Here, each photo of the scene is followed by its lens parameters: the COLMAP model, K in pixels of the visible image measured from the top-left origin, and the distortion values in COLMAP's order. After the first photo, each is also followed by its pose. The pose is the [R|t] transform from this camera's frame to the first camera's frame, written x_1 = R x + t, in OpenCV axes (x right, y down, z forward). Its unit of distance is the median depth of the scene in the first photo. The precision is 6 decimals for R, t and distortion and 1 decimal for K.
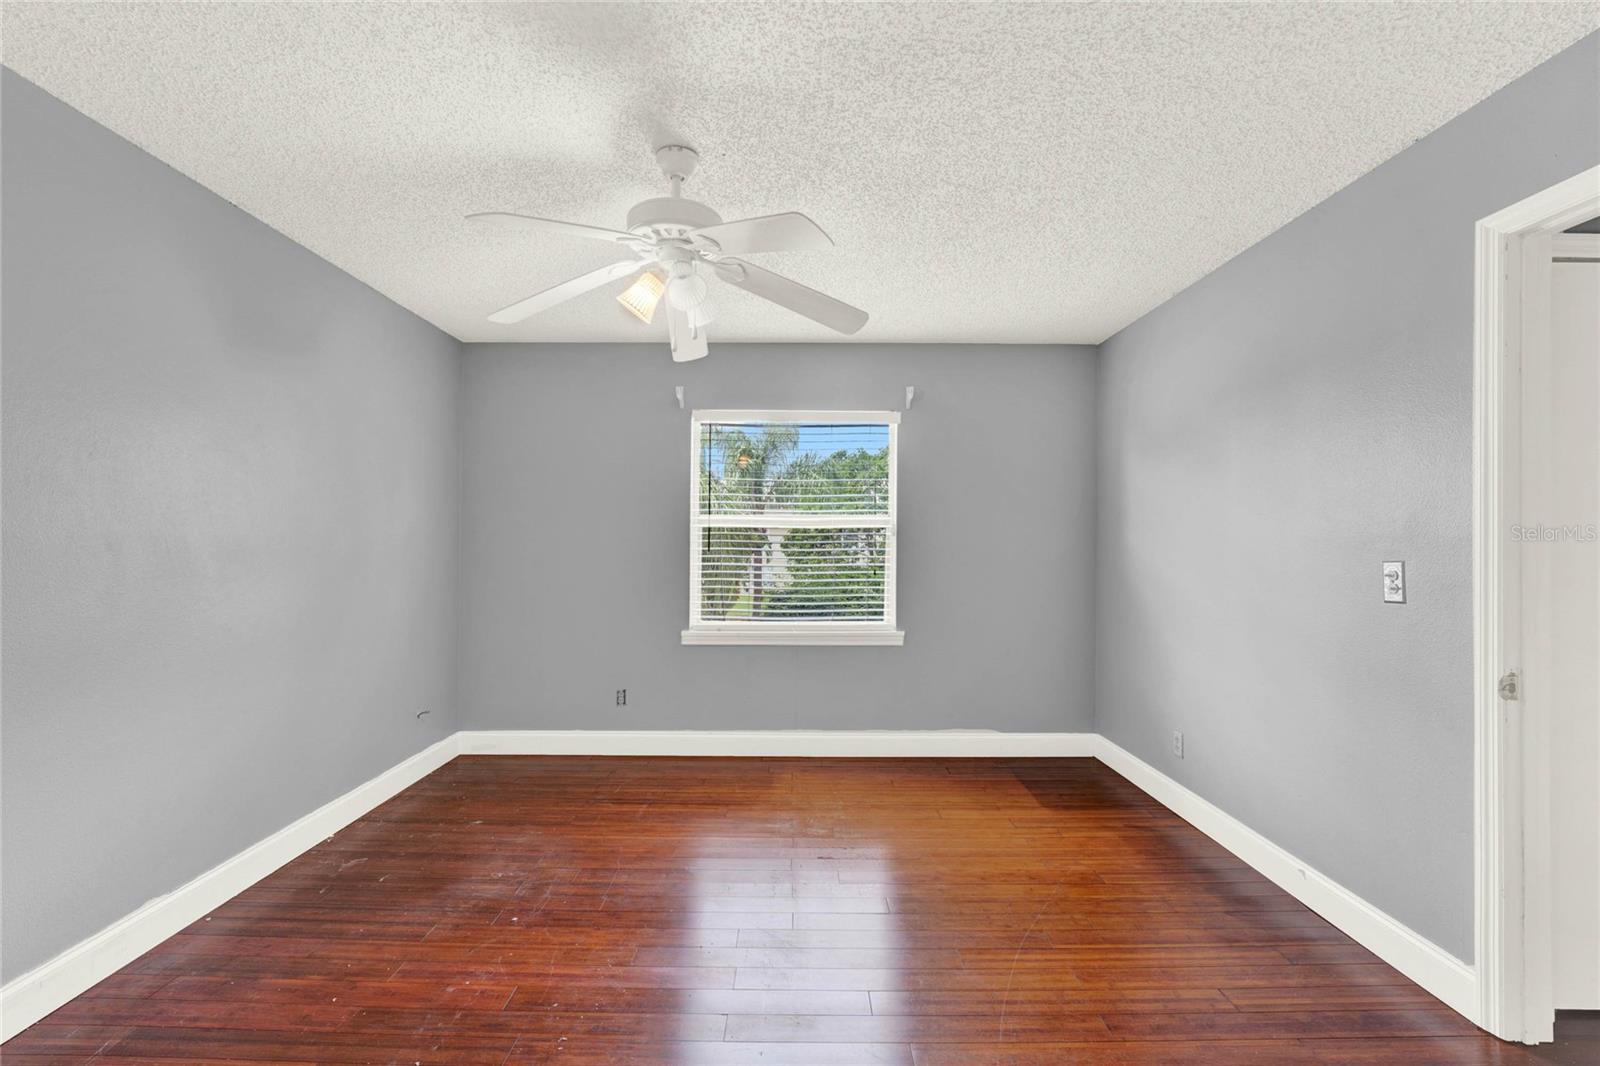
lens RADIAL K [[668.2, 0, 799.2], [0, 668.2, 530.3], [0, 0, 1]] dist [-0.020877, 0.000302]
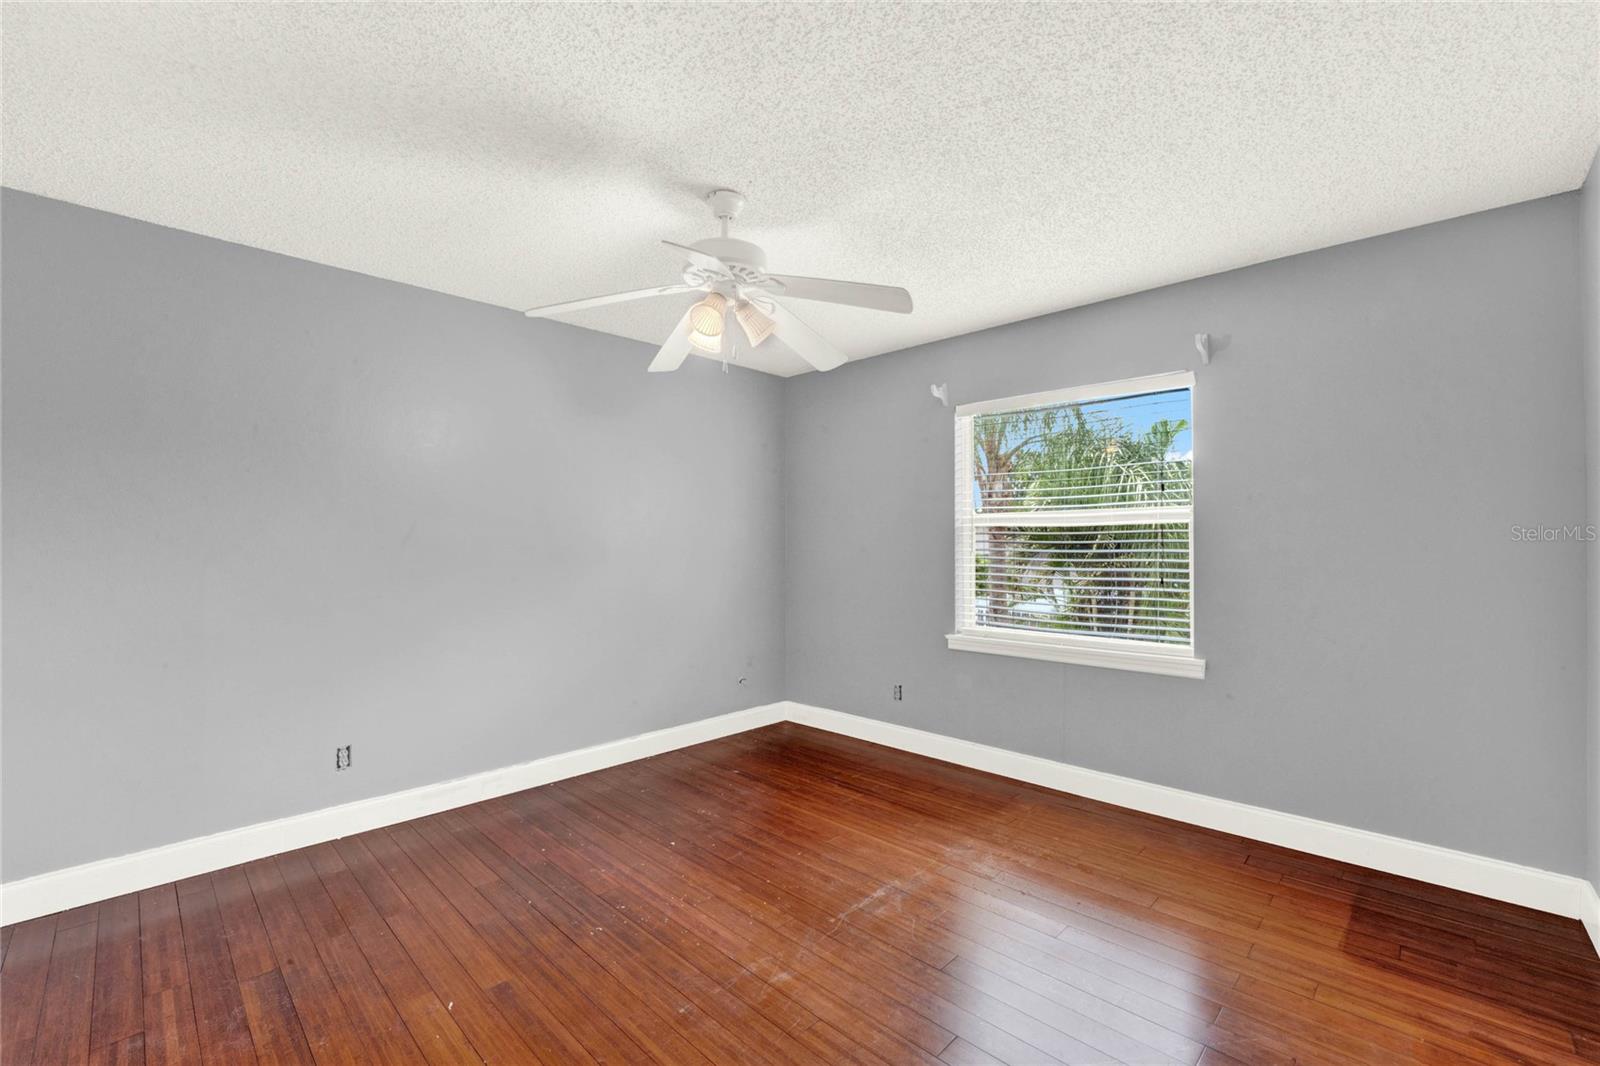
lens RADIAL K [[668.2, 0, 794.4], [0, 668.2, 529.8], [0, 0, 1]] dist [-0.020877, 0.000302]
pose [[0.717879, -0.019054, -0.695908, 0.406396], [0.015171, 0.999816, -0.011725, 0.007055], [0.696003, -0.002140, 0.718036, 0.165848]]
